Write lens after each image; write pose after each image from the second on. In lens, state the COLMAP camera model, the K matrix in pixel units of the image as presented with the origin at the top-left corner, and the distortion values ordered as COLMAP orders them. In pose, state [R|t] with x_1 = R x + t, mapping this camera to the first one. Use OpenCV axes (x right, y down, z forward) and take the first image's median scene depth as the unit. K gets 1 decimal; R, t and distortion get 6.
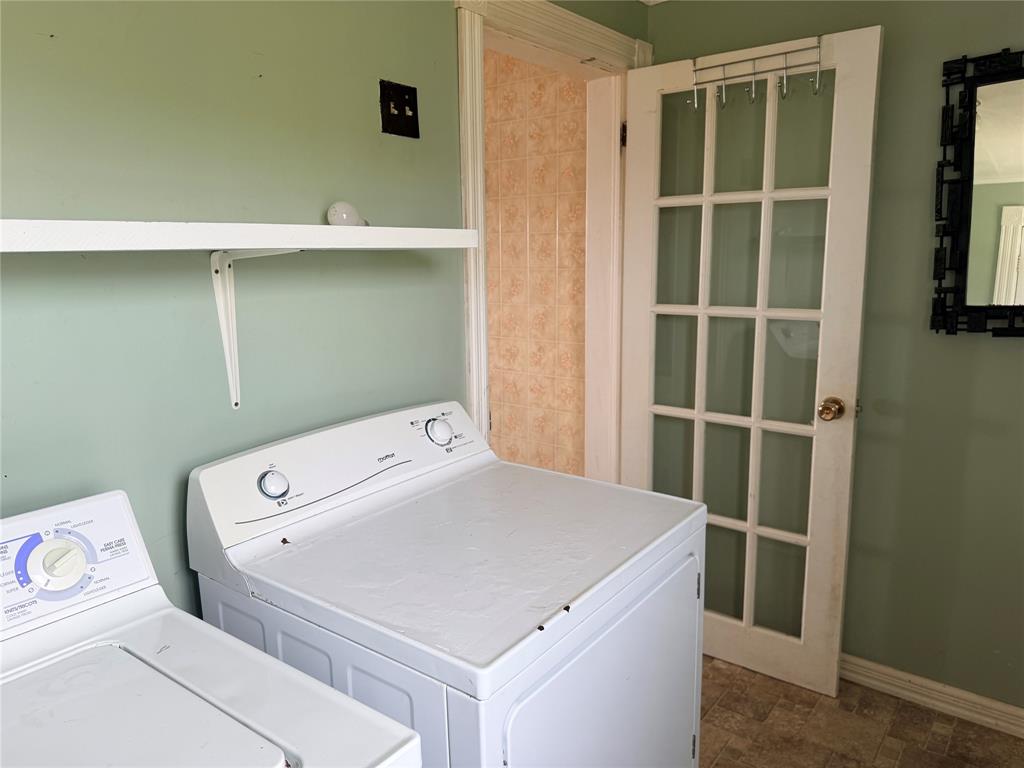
lens RADIAL K [[731.6, 0, 505.5], [0, 731.6, 385.6], [0, 0, 1]] dist [0.064094, -0.096925]
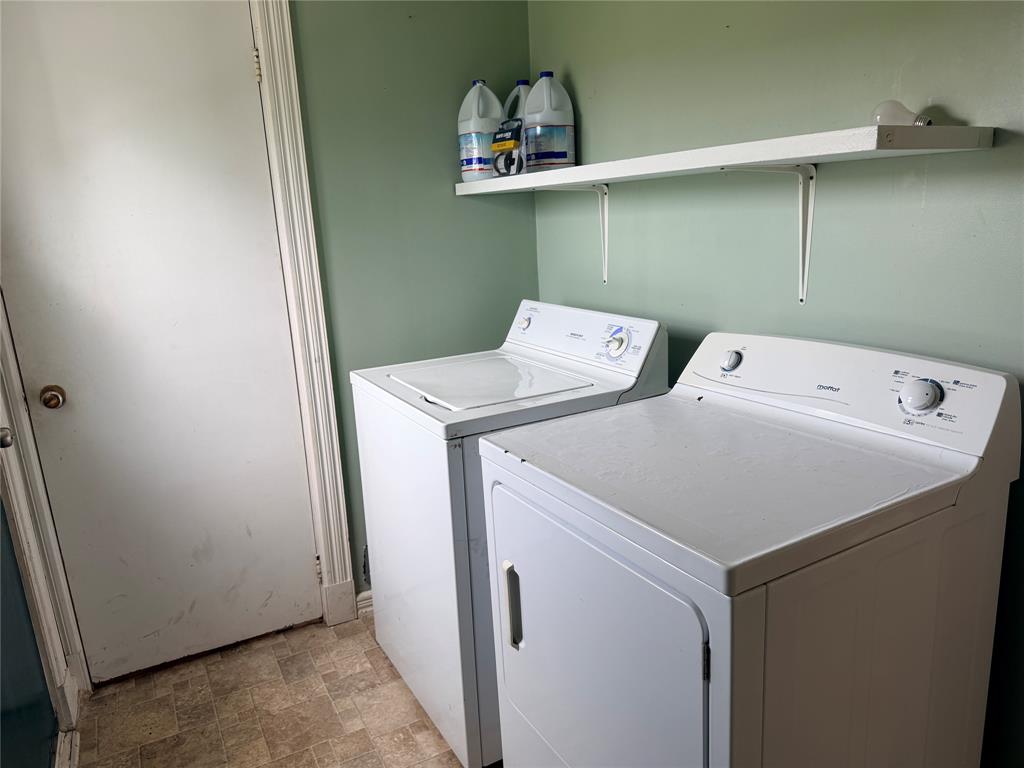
lens RADIAL K [[731.6, 0, 505.5], [0, 731.6, 385.6], [0, 0, 1]] dist [0.064094, -0.096925]
pose [[-0.409581, 0.260880, -0.874177, 0.966101], [-0.093160, 0.941269, 0.324551, -0.200971], [0.907504, 0.214368, -0.361223, 1.122339]]
